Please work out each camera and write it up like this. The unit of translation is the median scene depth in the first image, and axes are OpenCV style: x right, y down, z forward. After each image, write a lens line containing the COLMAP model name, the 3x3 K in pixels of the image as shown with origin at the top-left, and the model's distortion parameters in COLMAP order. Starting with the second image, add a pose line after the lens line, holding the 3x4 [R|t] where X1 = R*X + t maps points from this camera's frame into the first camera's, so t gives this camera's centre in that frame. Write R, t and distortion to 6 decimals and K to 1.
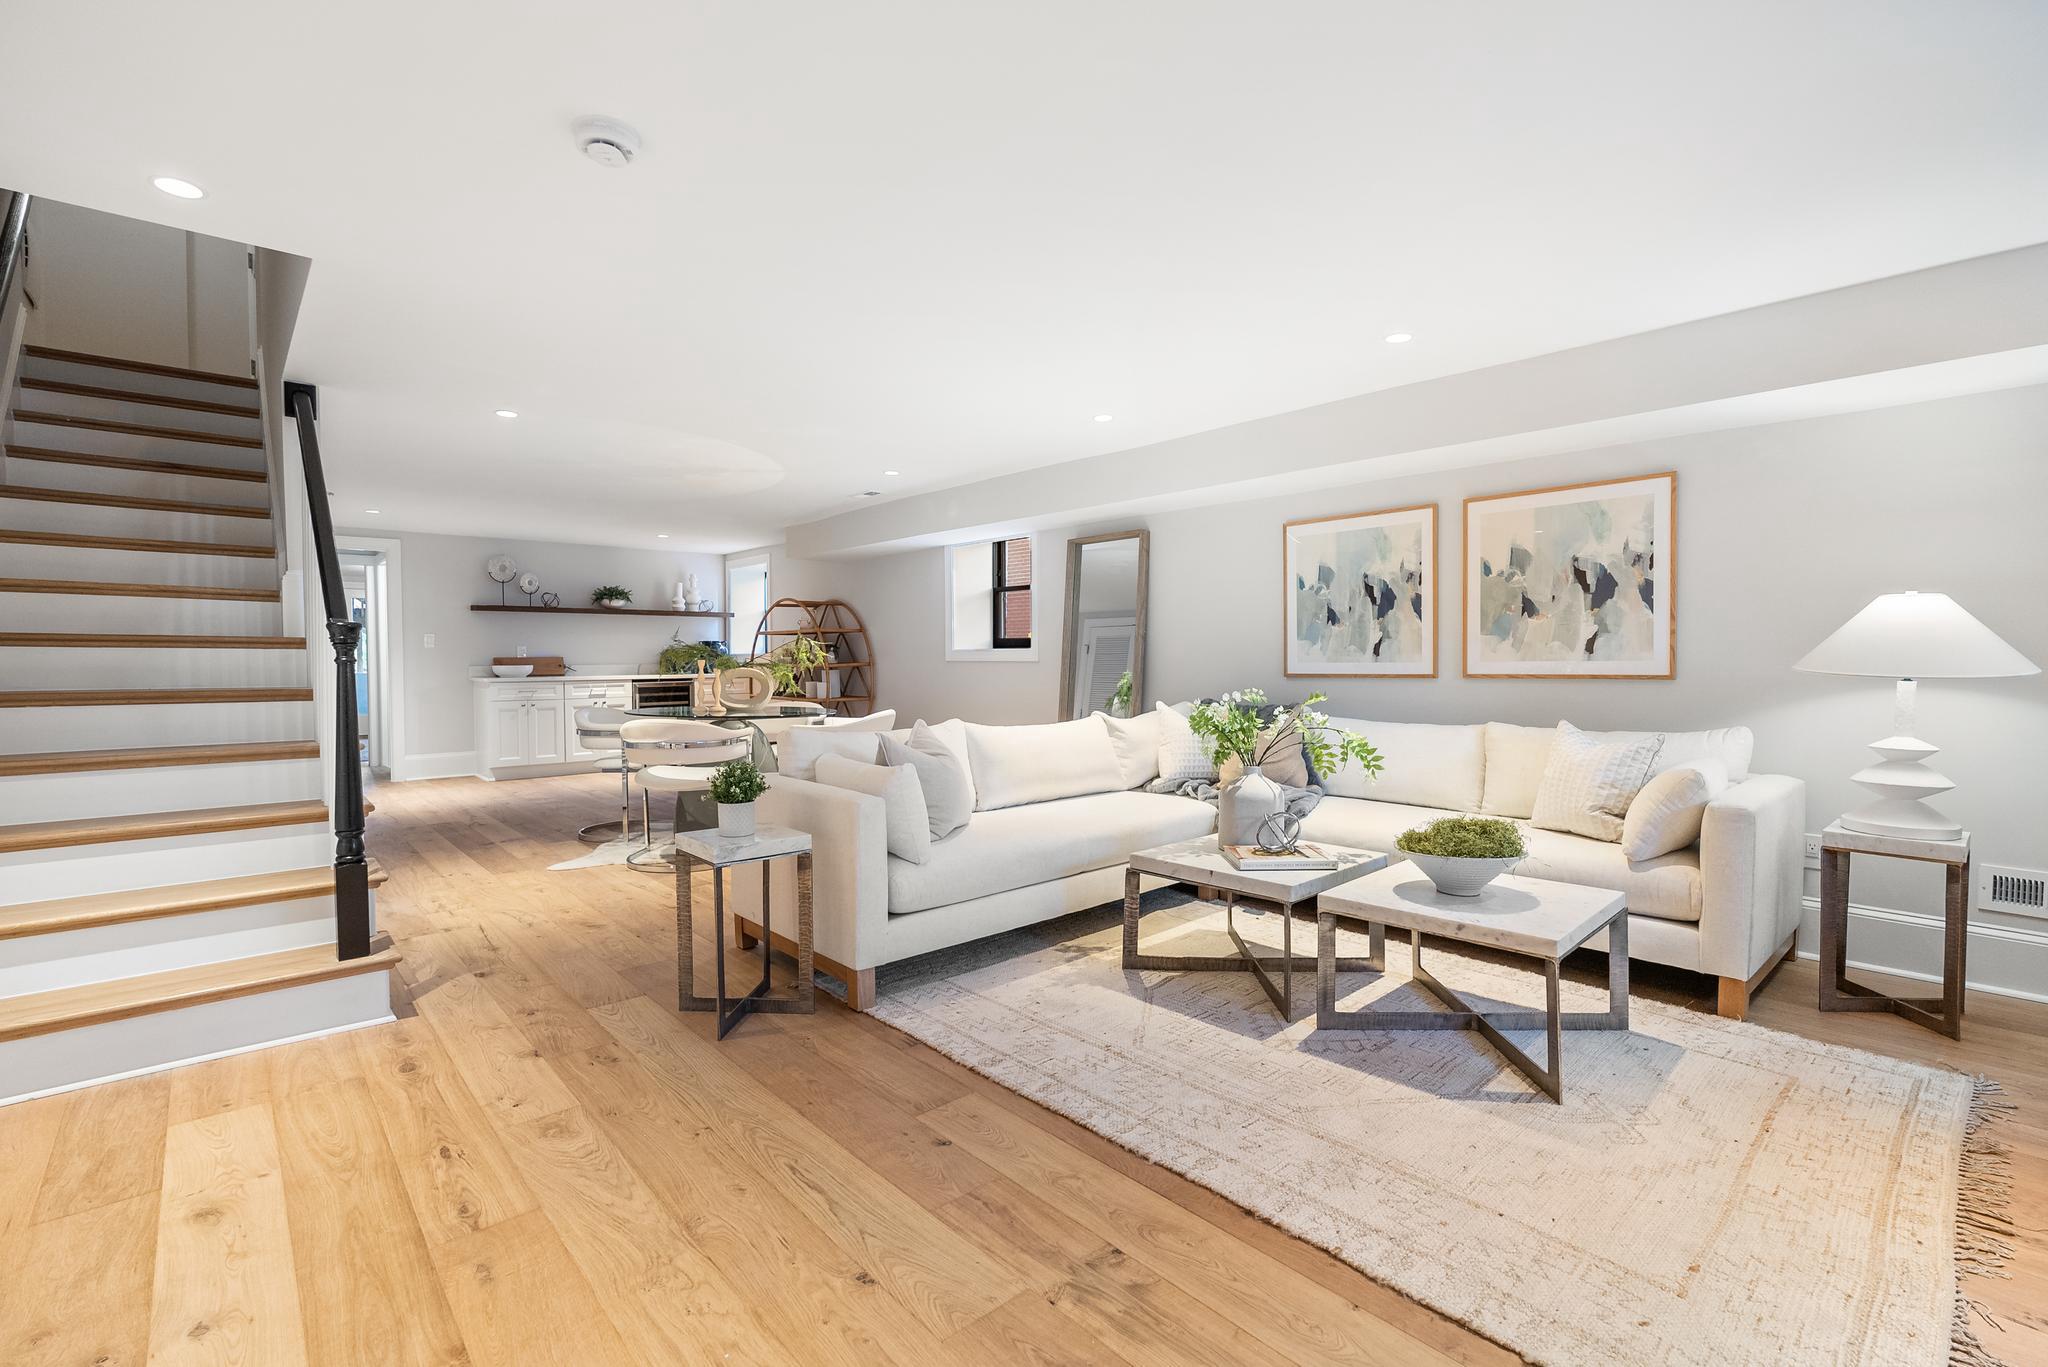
lens RADIAL K [[927.1, 0, 1021.9], [0, 927.1, 686.2], [0, 0, 1]] dist [-0.001673, 0.002185]
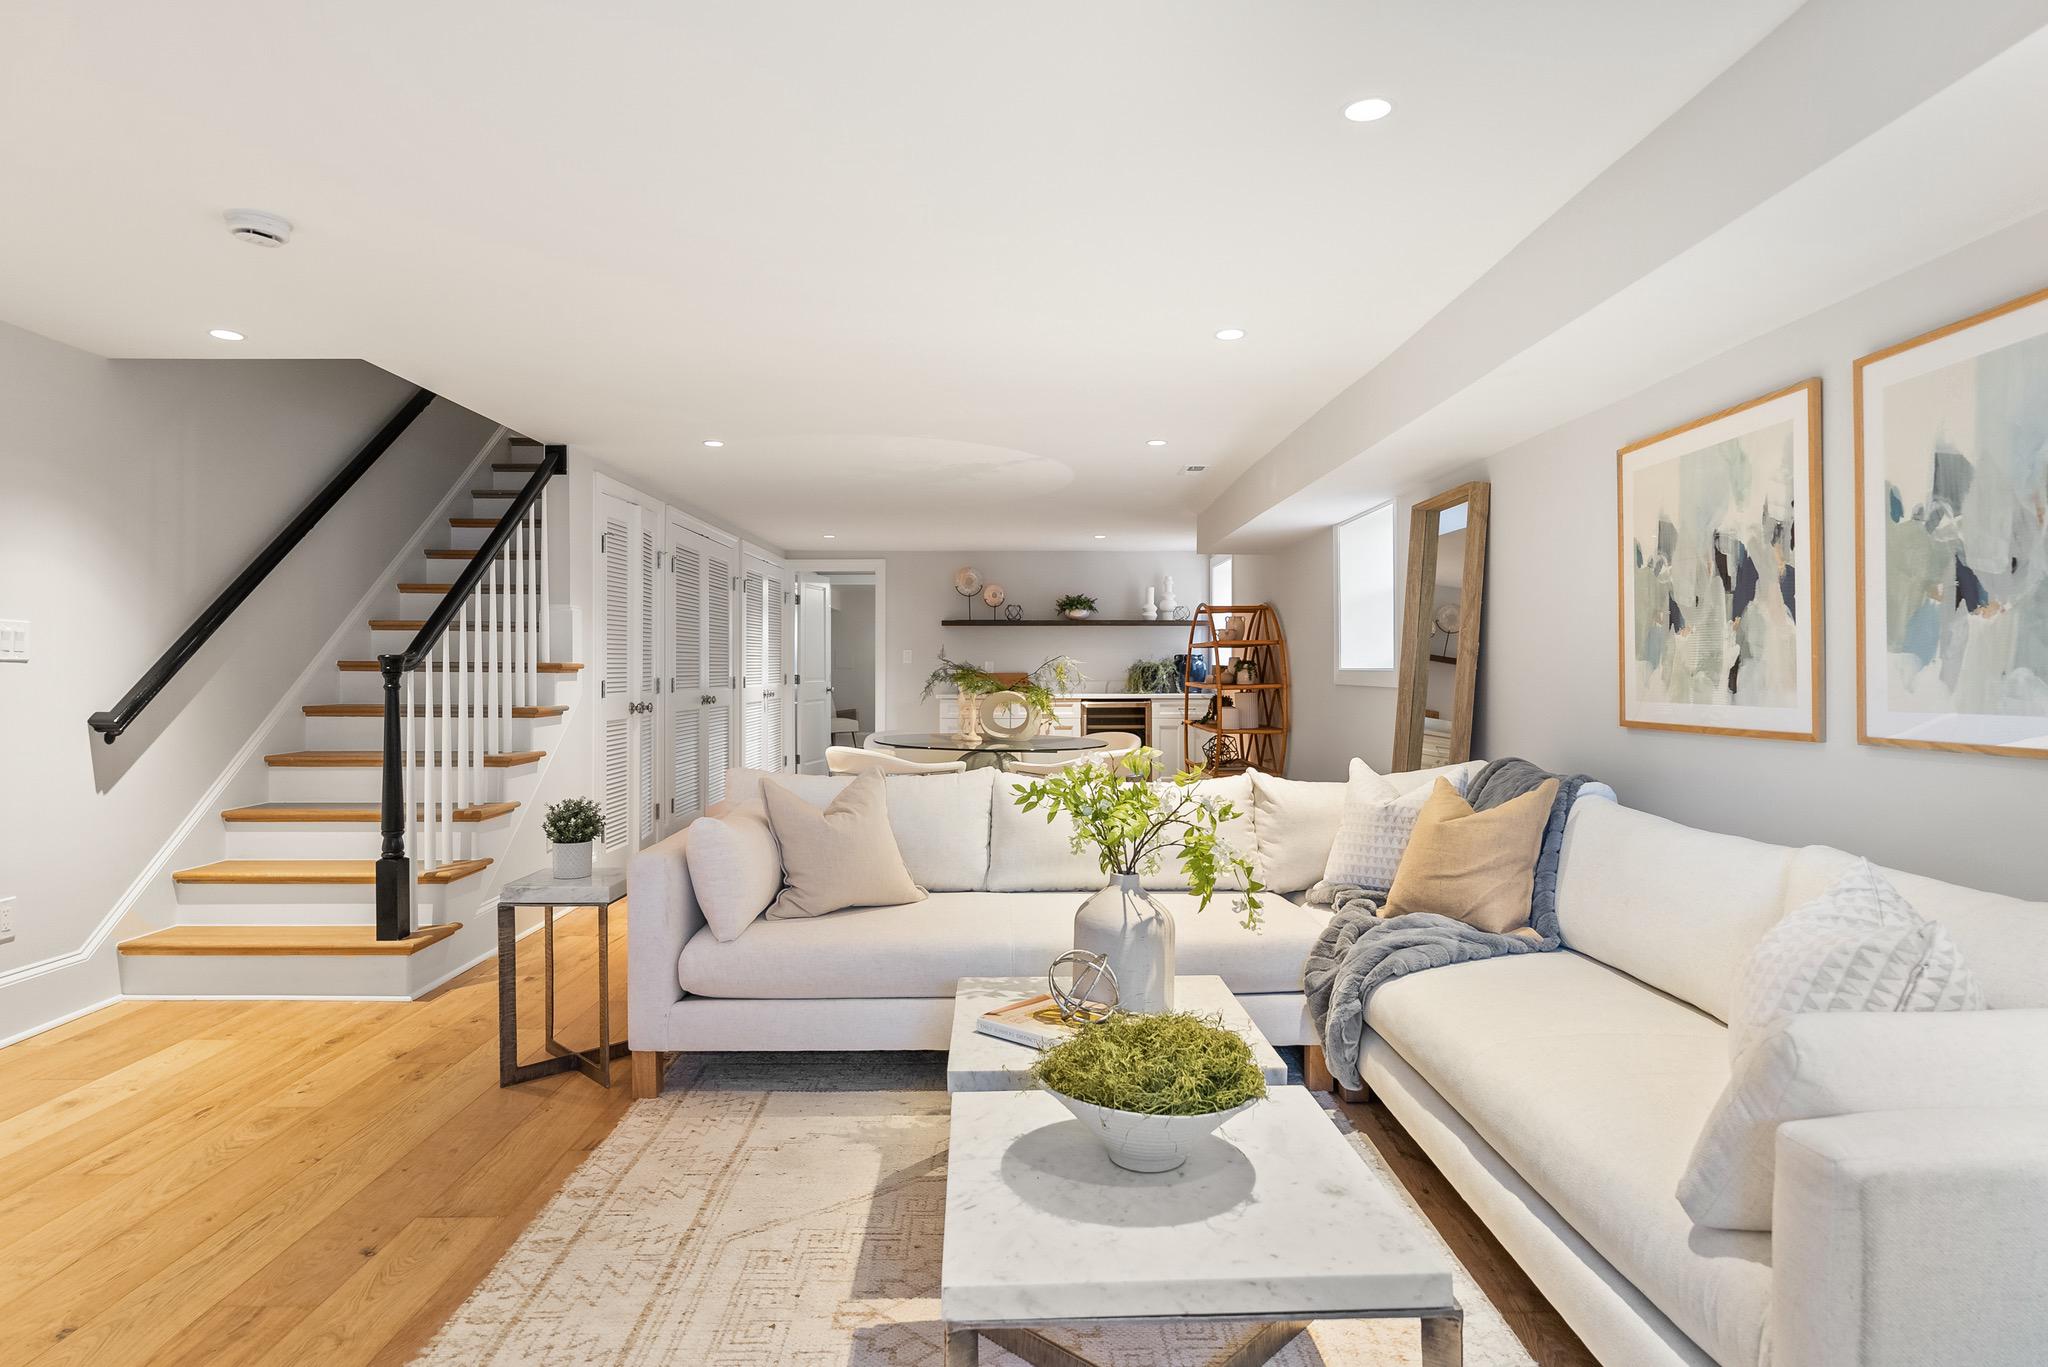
lens RADIAL K [[1136.4, 0, 1027.4], [0, 1136.4, 674.3], [0, 0, 1]] dist [-0.004159, 0.001177]
pose [[0.742073, 0.006241, -0.670290, 0.548053], [-0.021789, 0.999653, -0.014815, -0.026641], [0.669965, 0.025599, 0.741951, 0.302647]]
